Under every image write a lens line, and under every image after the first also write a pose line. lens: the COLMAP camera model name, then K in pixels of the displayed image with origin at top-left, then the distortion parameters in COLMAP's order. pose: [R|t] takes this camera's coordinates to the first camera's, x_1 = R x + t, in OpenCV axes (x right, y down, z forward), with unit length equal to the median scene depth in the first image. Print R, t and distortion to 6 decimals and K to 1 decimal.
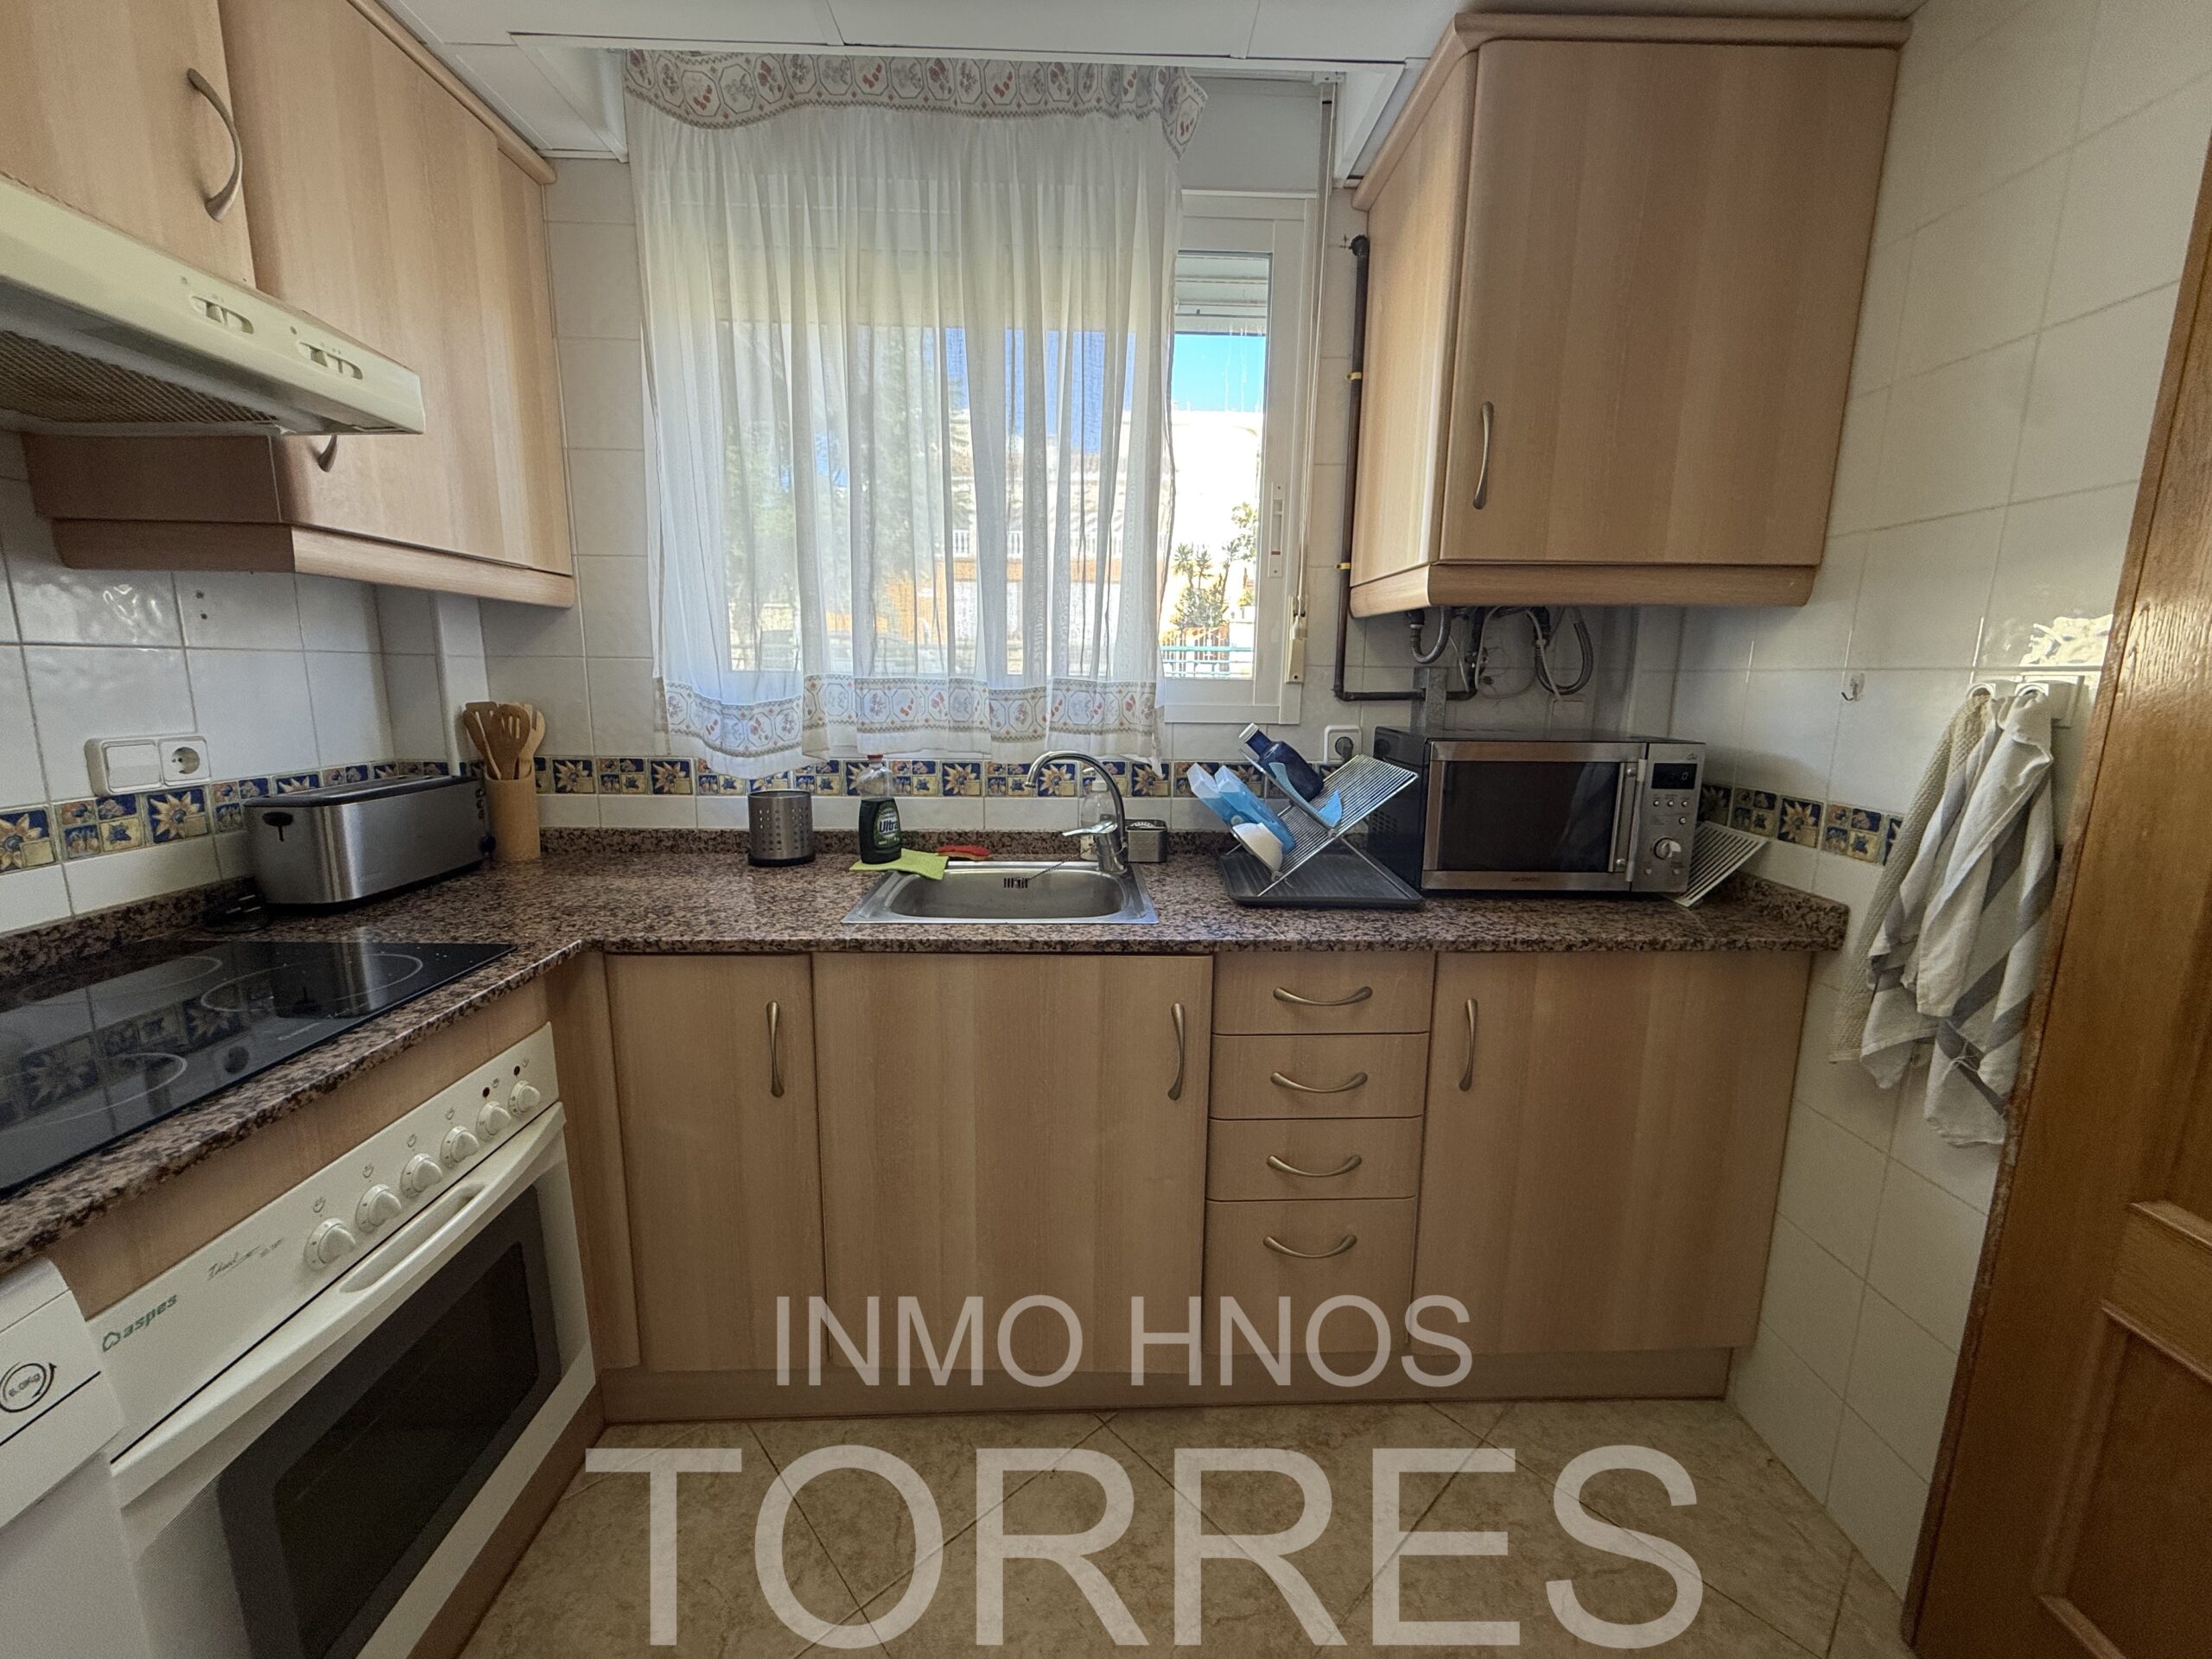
lens RADIAL K [[875.8, 0, 1105.2], [0, 875.8, 827.1], [0, 0, 1]] dist [-0.000148, -0.000244]
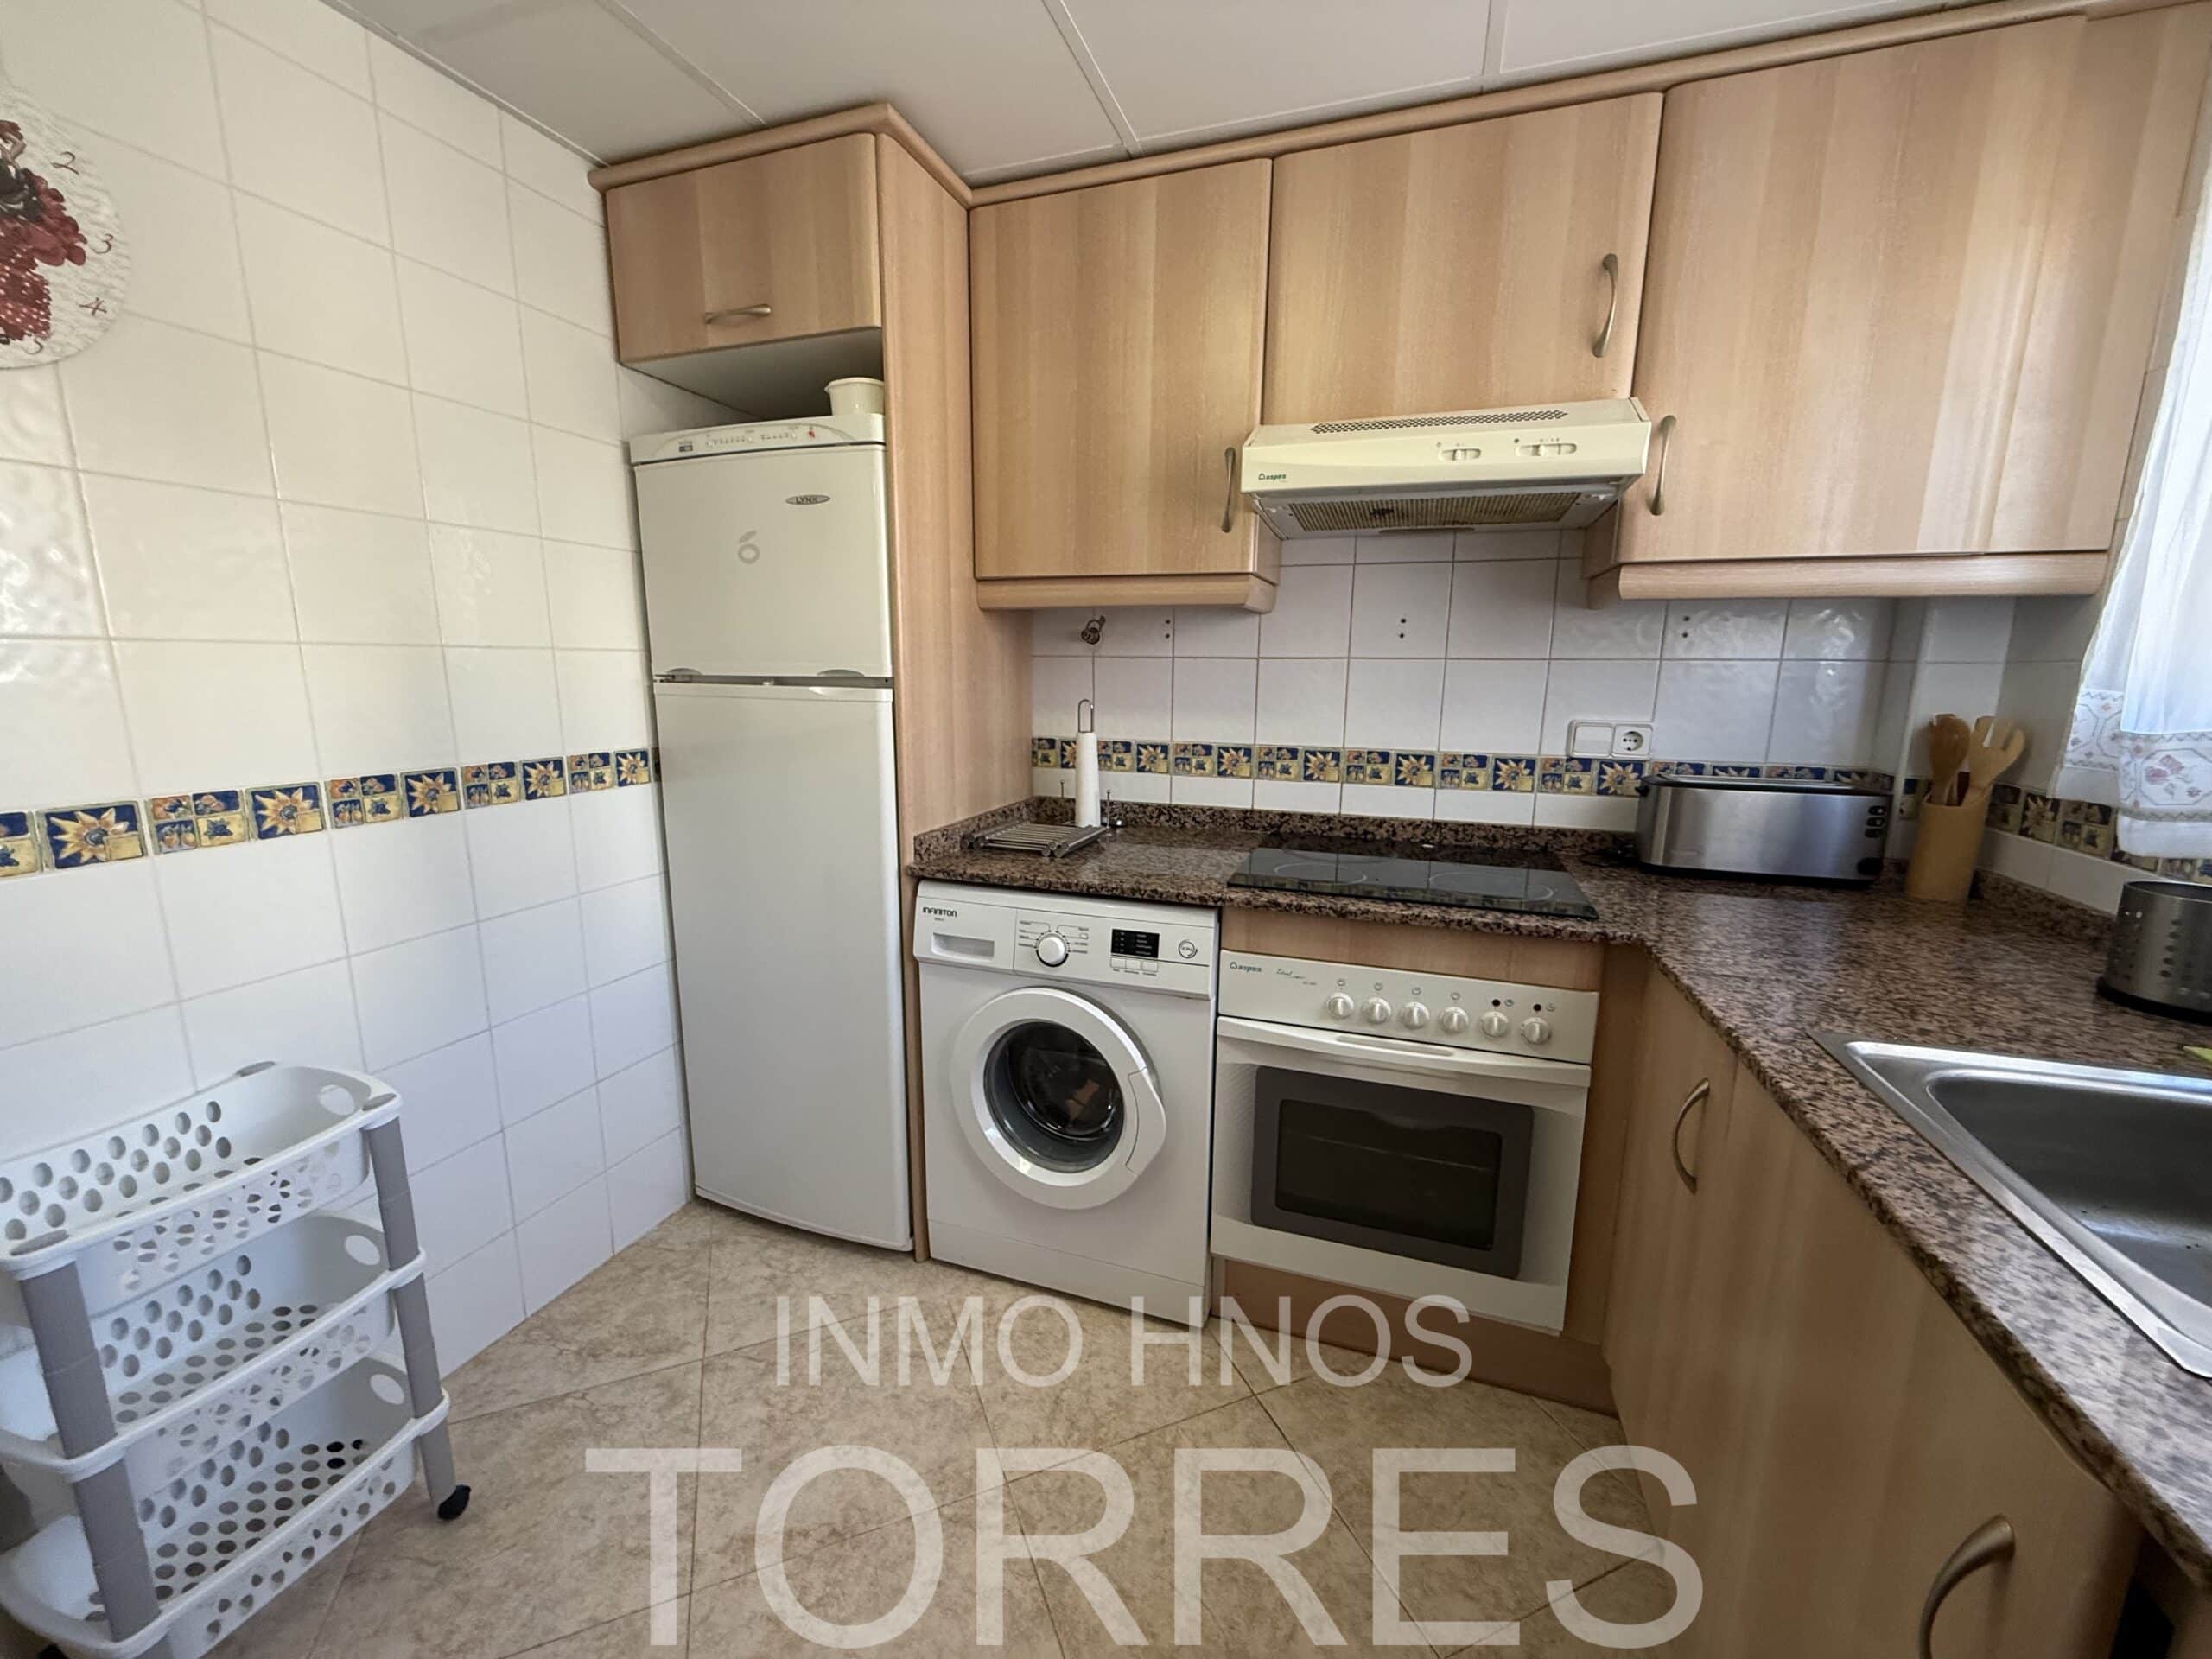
lens RADIAL K [[875.8, 0, 1105.2], [0, 875.8, 827.1], [0, 0, 1]] dist [-0.000148, -0.000244]
pose [[-0.349400, 0.155167, -0.924036, 0.488842], [-0.173853, 0.958331, 0.226663, -0.102881], [0.920703, 0.239843, -0.307865, 0.622029]]
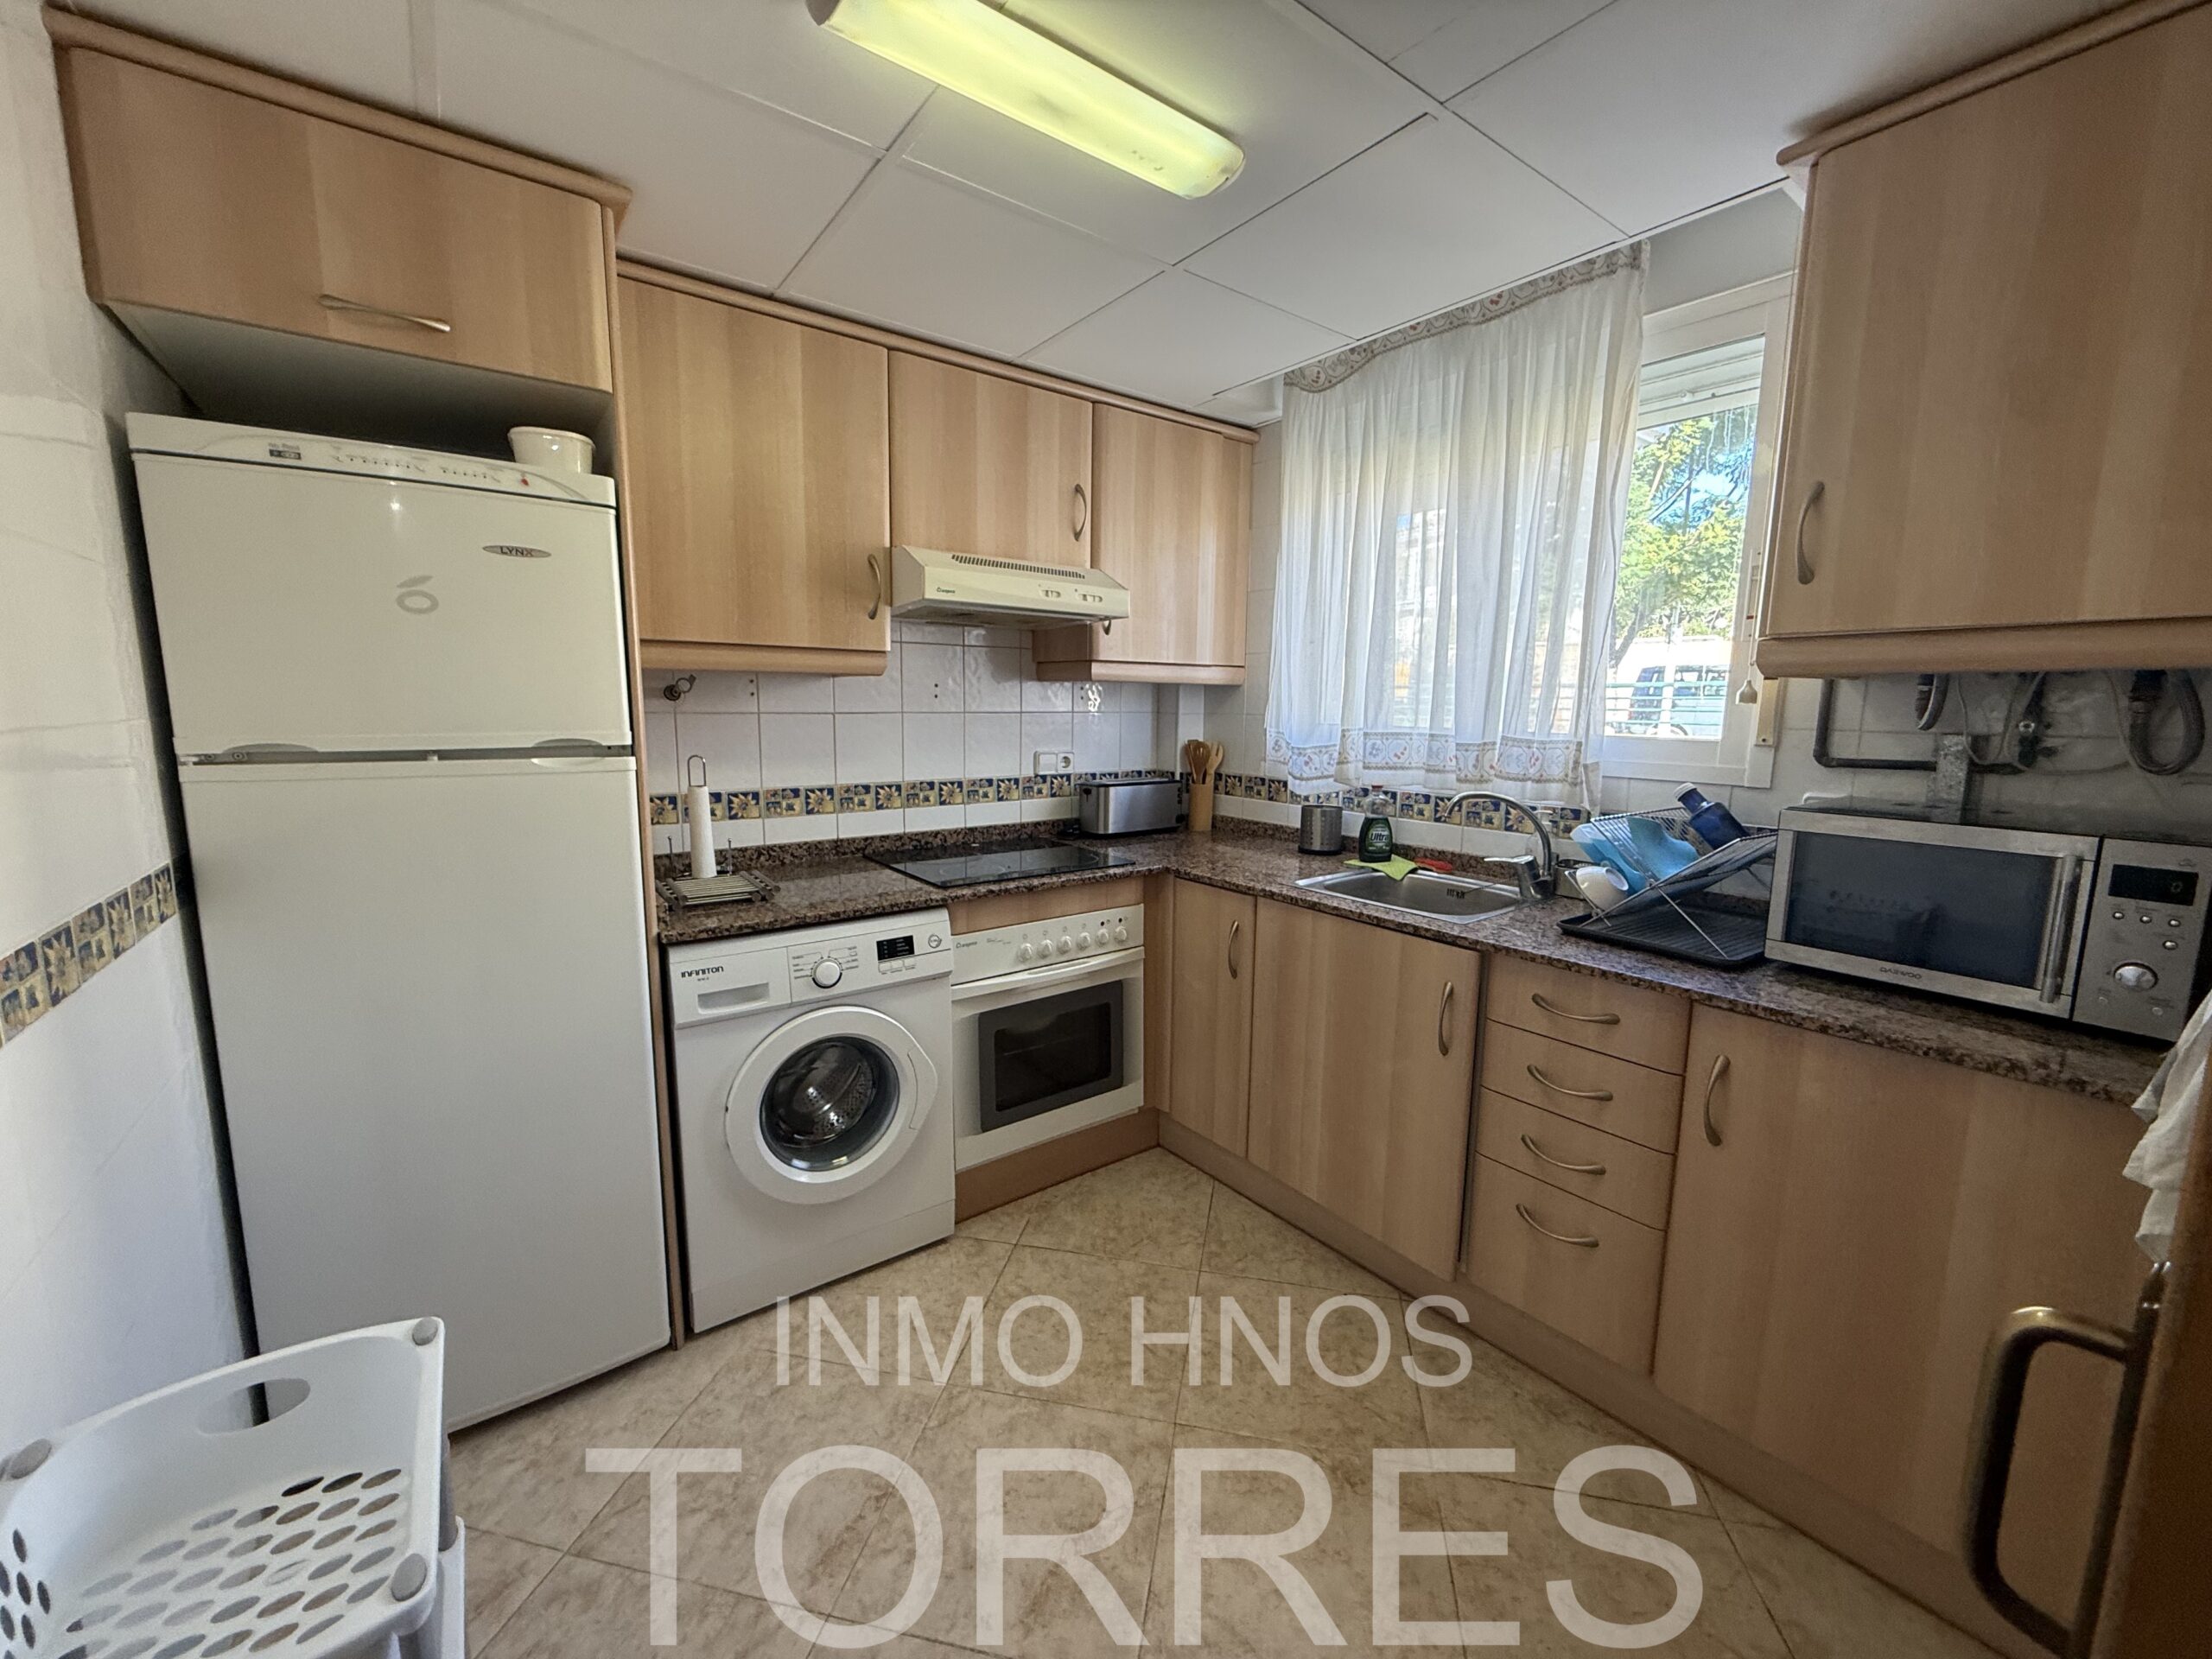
lens RADIAL K [[875.8, 0, 1105.2], [0, 875.8, 827.1], [0, 0, 1]] dist [-0.000148, -0.000244]
pose [[0.582028, 0.111733, -0.805456, 0.758128], [-0.143571, 0.989074, 0.033458, -0.000872], [0.800394, 0.096167, 0.591711, -0.212206]]
